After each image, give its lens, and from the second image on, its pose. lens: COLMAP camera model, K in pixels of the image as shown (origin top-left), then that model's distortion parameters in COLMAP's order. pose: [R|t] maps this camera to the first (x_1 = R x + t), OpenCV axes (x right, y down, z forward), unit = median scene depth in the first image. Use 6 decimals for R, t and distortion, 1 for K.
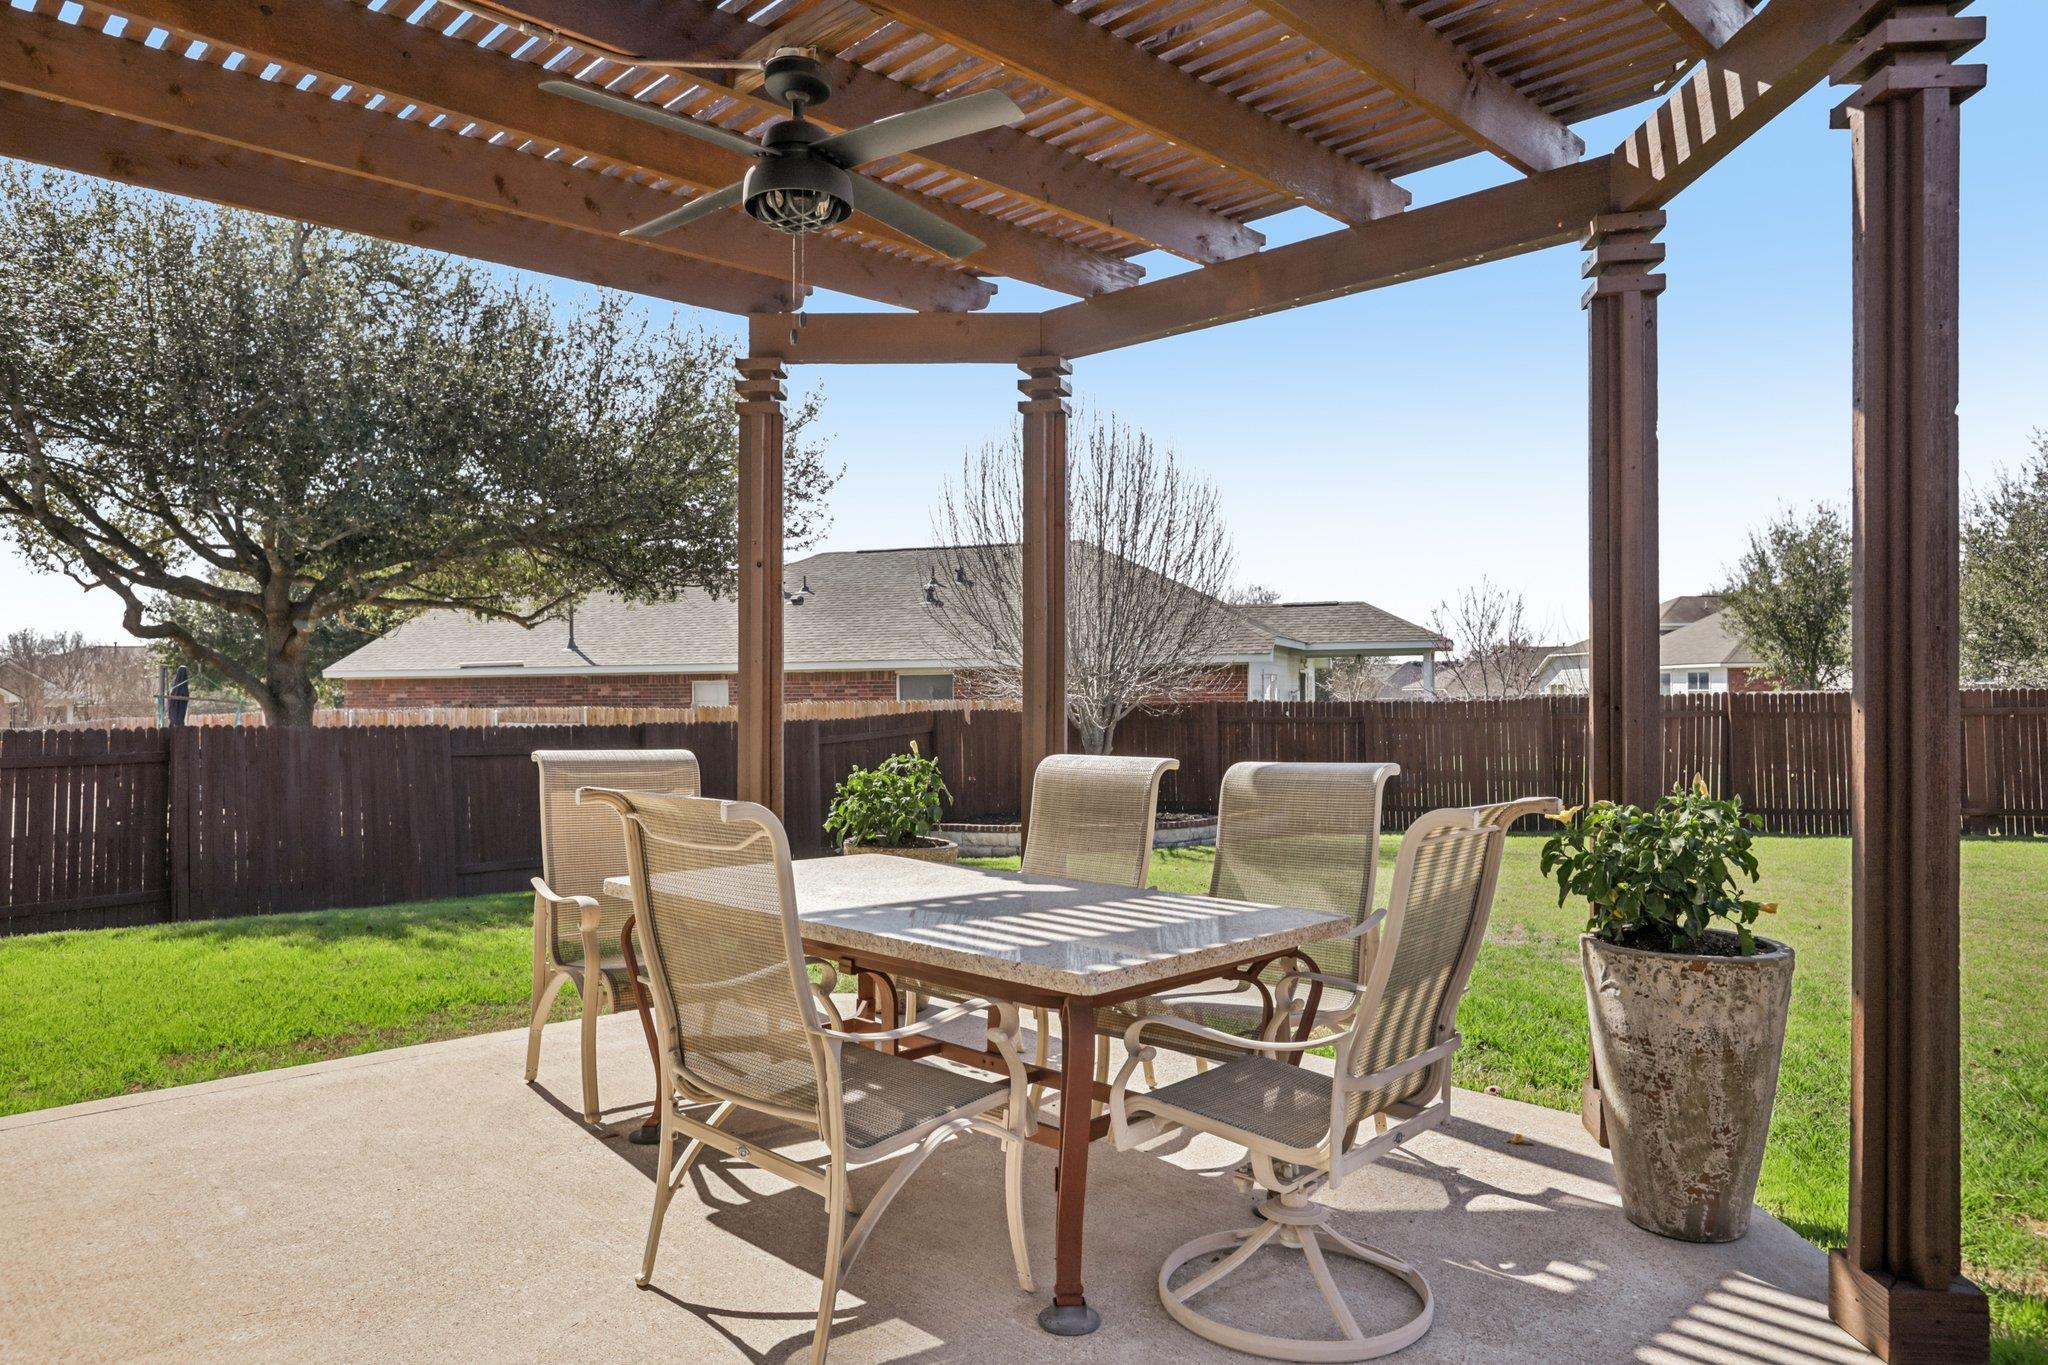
lens RADIAL K [[1346.7, 0, 1020.2], [0, 1346.7, 679.5], [0, 0, 1]] dist [0.039282, 0.003093]
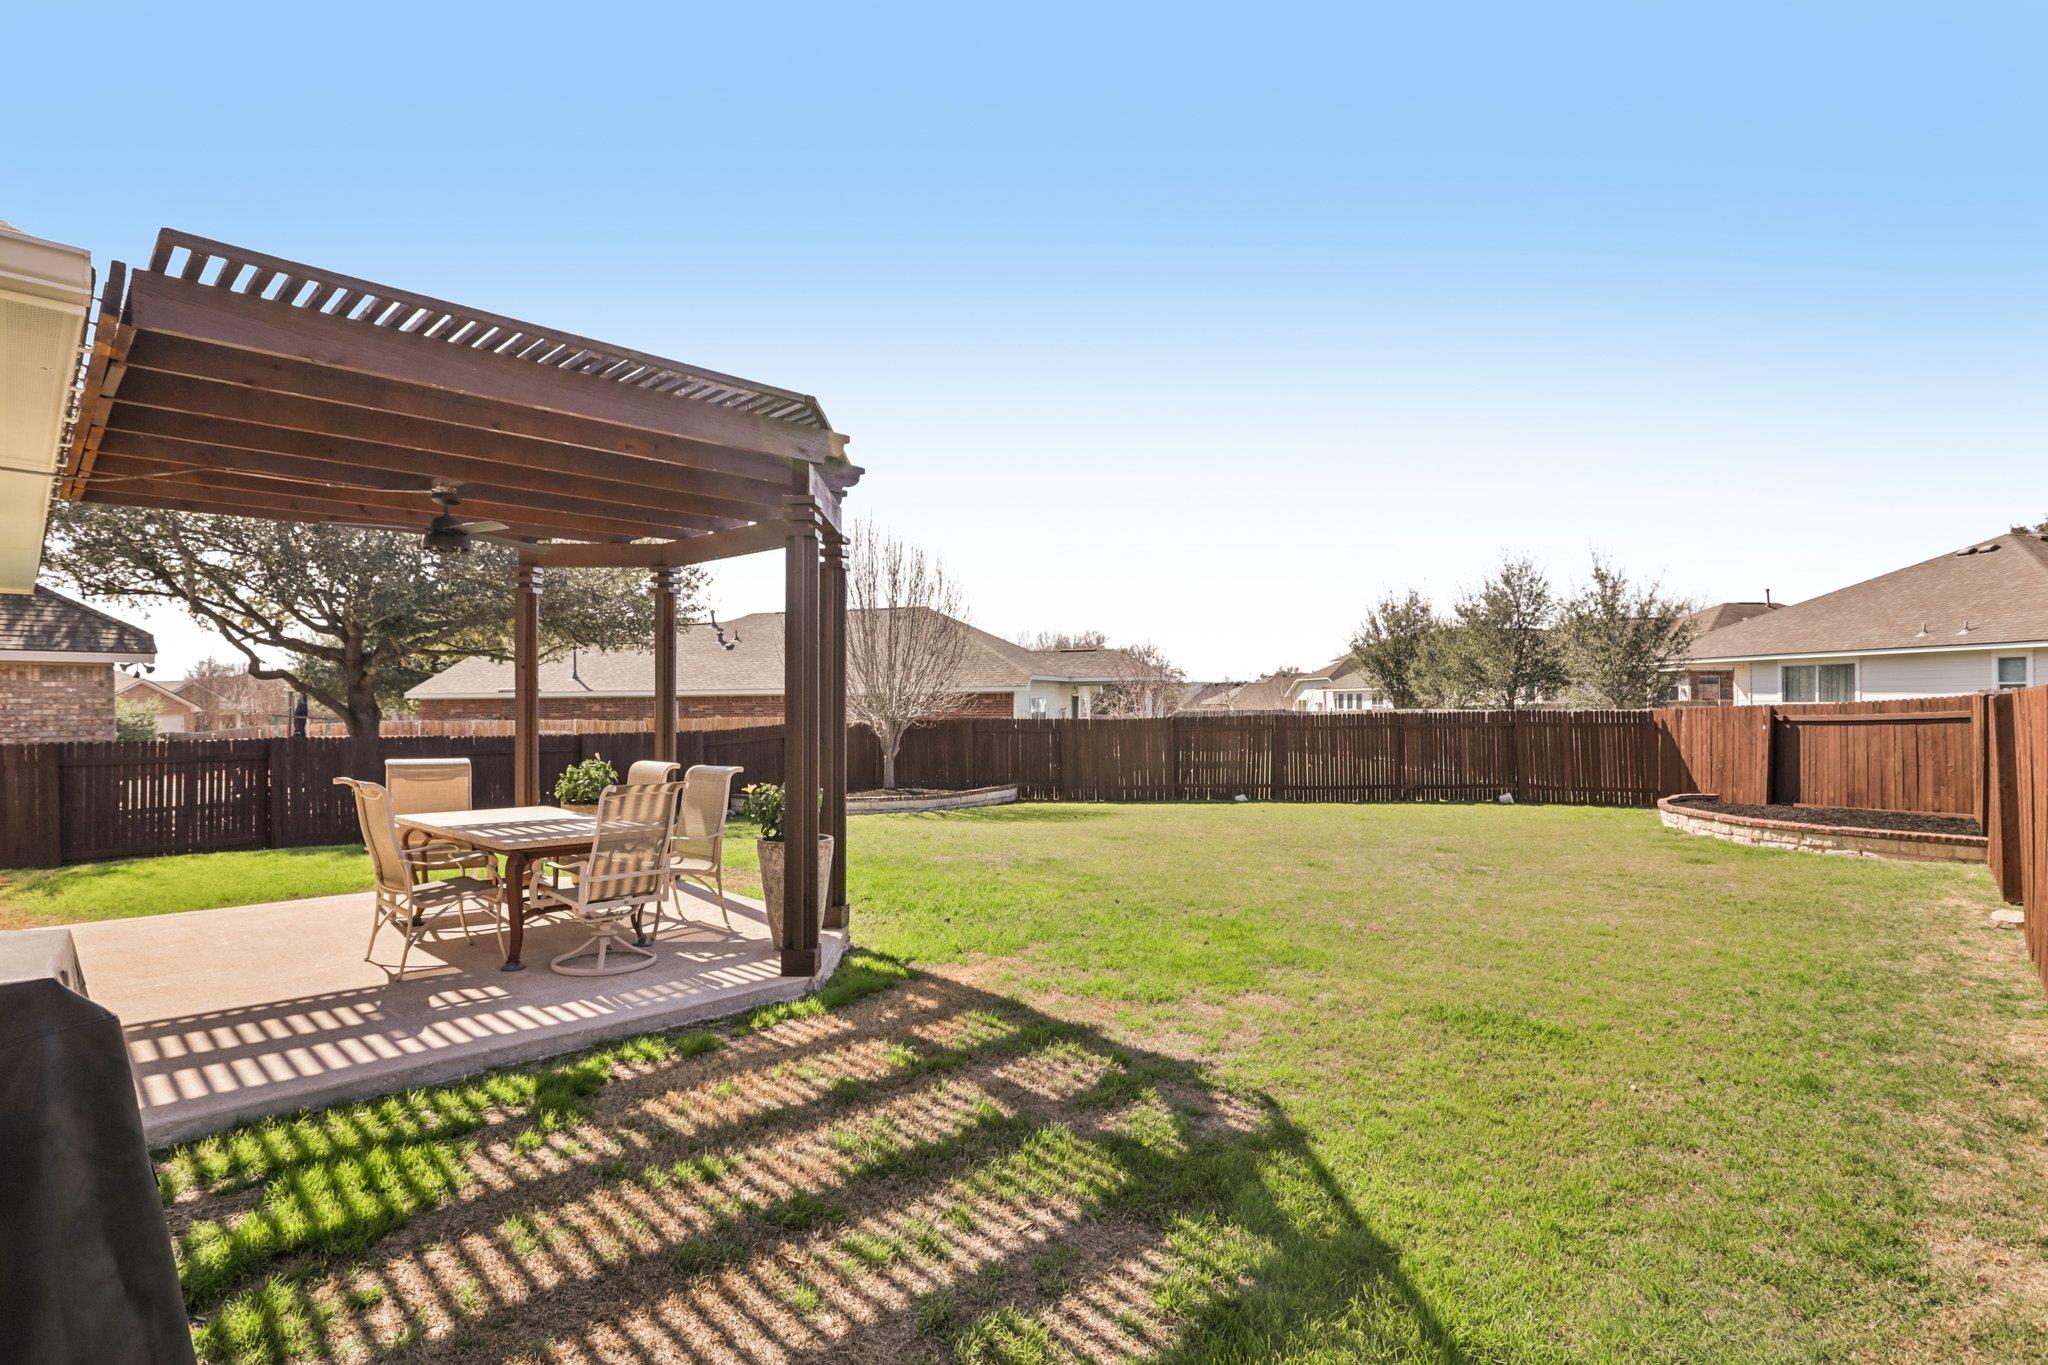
lens RADIAL K [[1029.9, 0, 1029.7], [0, 1029.9, 695.7], [0, 0, 1]] dist [-0.000981, -0.000282]
pose [[0.999018, 0.000854, 0.044296, 0.159808], [-0.001054, 0.999989, 0.004504, -0.015718], [-0.044292, -0.004546, 0.999008, -0.186910]]
